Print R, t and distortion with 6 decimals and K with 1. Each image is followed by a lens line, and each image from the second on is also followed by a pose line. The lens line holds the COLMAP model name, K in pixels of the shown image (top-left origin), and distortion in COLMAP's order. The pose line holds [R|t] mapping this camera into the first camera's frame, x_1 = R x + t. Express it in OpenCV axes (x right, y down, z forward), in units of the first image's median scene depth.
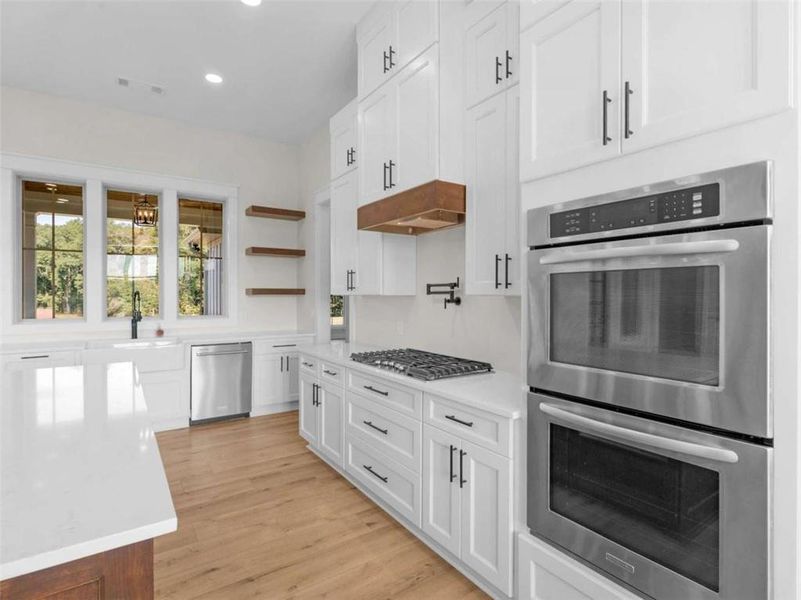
lens RADIAL K [[413.0, 0, 399.5], [0, 413.0, 295.7], [0, 0, 1]] dist [-0.004861, 0.002563]
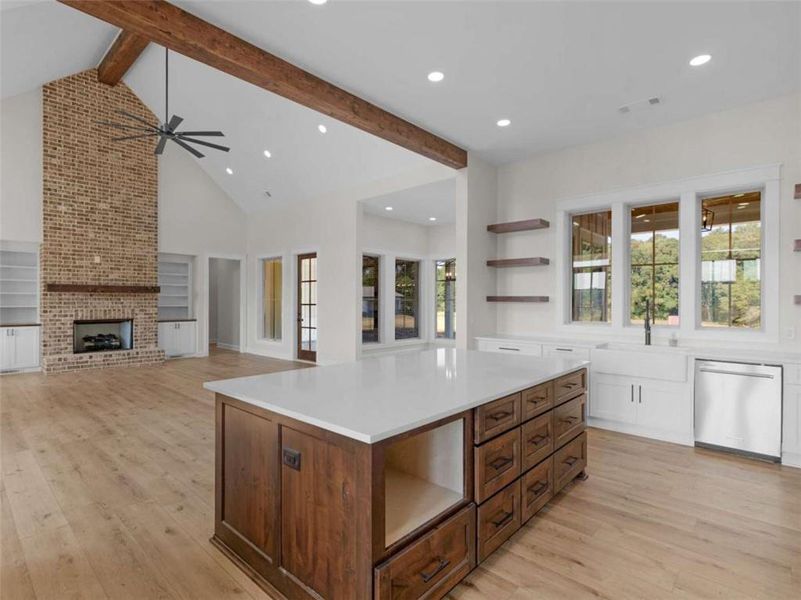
lens RADIAL K [[413.0, 0, 404.5], [0, 413.0, 301.6], [0, 0, 1]] dist [-0.004861, 0.002563]
pose [[0.238653, -0.000246, -0.971105, 0.343773], [-0.005703, 0.999982, -0.001655, -0.001371], [0.971088, 0.005934, 0.238647, 0.226286]]
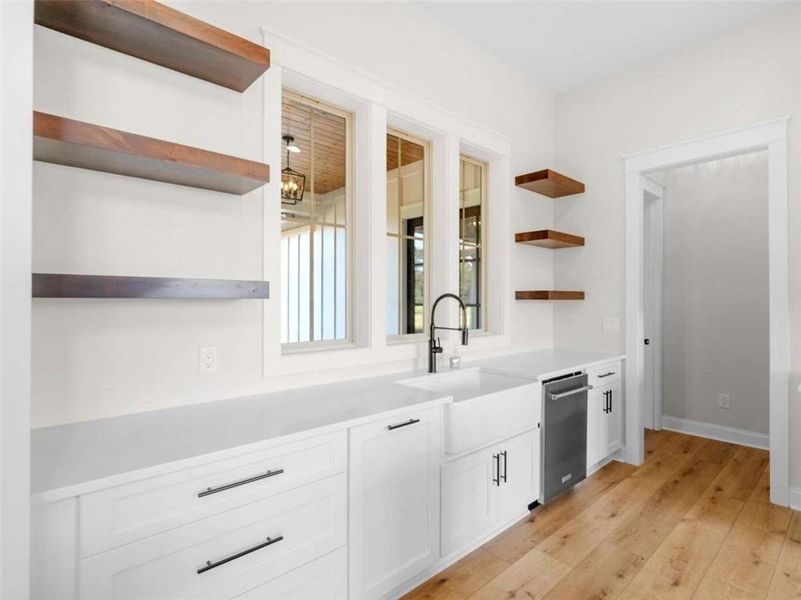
lens RADIAL K [[413.0, 0, 401.5], [0, 413.0, 297.3], [0, 0, 1]] dist [-0.004861, 0.002563]
pose [[0.990898, -0.000094, 0.134615, -1.170444], [0.000891, 0.999982, -0.005860, -0.005137], [-0.134613, 0.005927, 0.990881, 0.613595]]
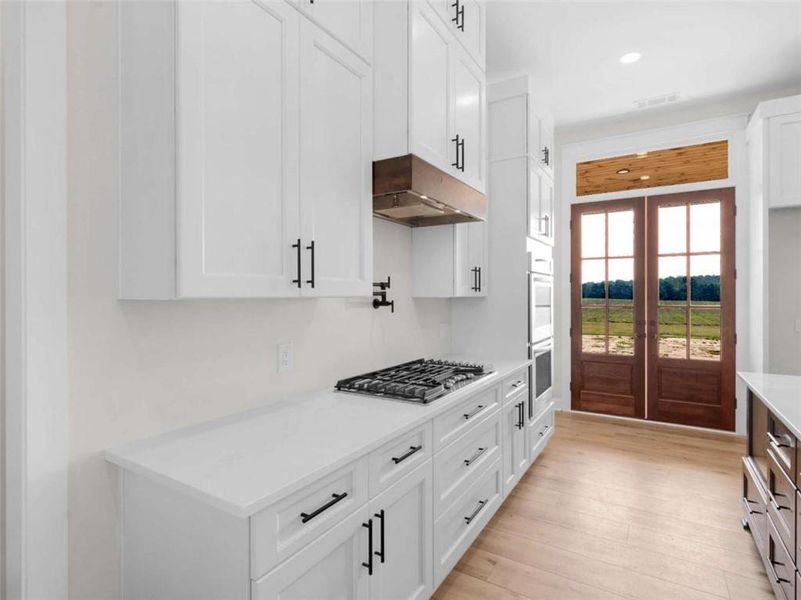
lens RADIAL K [[413.0, 0, 405.7], [0, 413.0, 295.1], [0, 0, 1]] dist [-0.004861, 0.002563]
pose [[-0.402232, -0.000475, 0.915538, -0.675338], [0.001798, 0.999998, 0.001308, -0.005745], [-0.915536, 0.002172, -0.402230, 1.296789]]
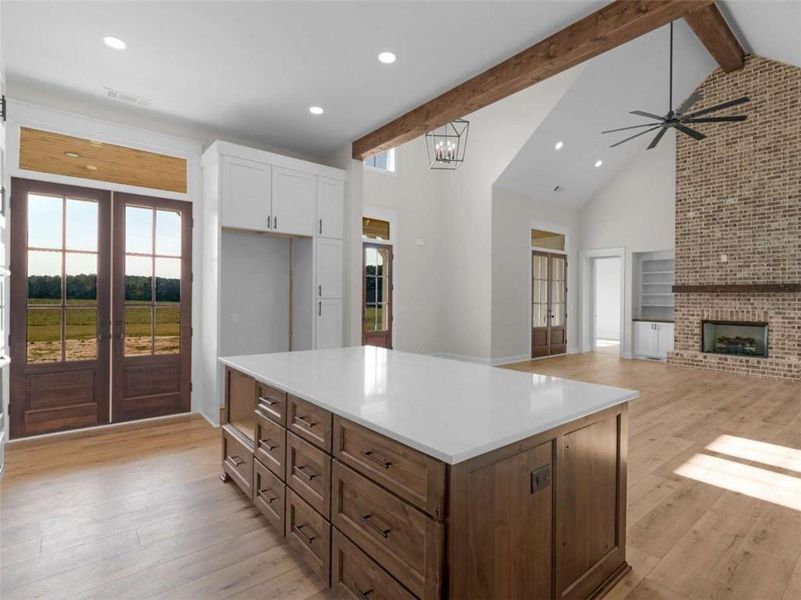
lens RADIAL K [[413.0, 0, 396.5], [0, 413.0, 300.2], [0, 0, 1]] dist [-0.004861, 0.002563]
pose [[-0.997054, -0.010672, -0.075957, -0.530688], [-0.011383, 0.999895, 0.008930, -0.005443], [0.075853, 0.009768, -0.997071, 1.407138]]
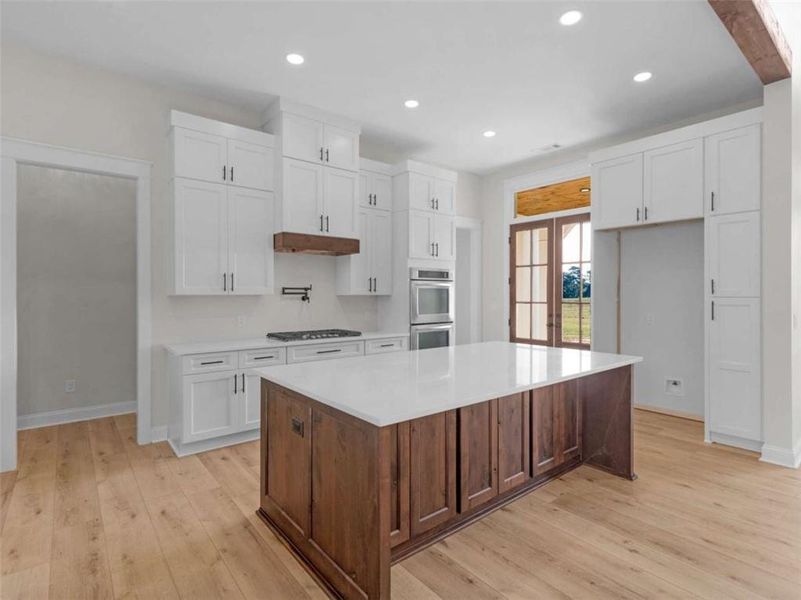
lens RADIAL K [[413.0, 0, 411.2], [0, 413.0, 296.5], [0, 0, 1]] dist [-0.004861, 0.002563]
pose [[-0.092866, -0.007475, 0.995651, -1.565192], [0.001651, 0.999969, 0.007662, -0.006759], [-0.995677, 0.002355, -0.092851, 0.727690]]
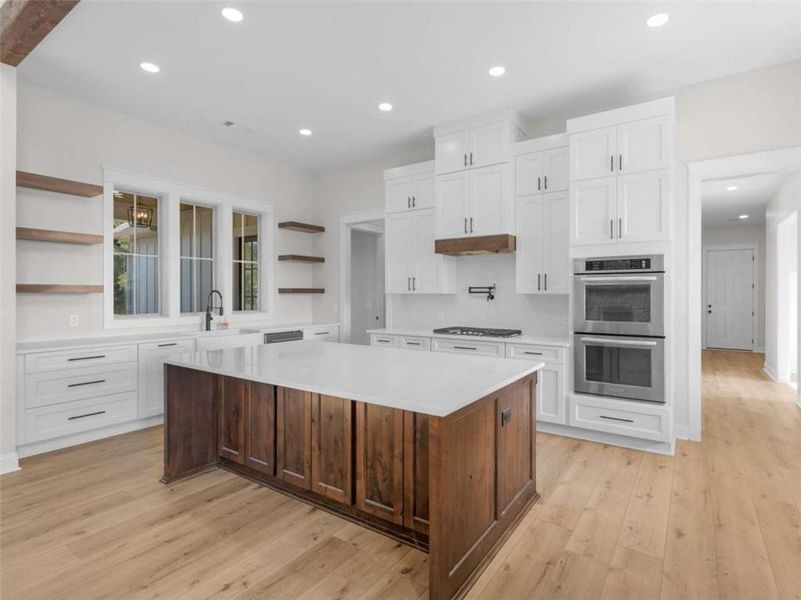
lens RADIAL K [[413.0, 0, 415.1], [0, 413.0, 295.7], [0, 0, 1]] dist [-0.004861, 0.002563]
pose [[0.930185, -0.002695, 0.367082, -0.796686], [0.001167, 0.999990, 0.004385, -0.001291], [-0.367090, -0.003650, 0.930178, -0.495059]]
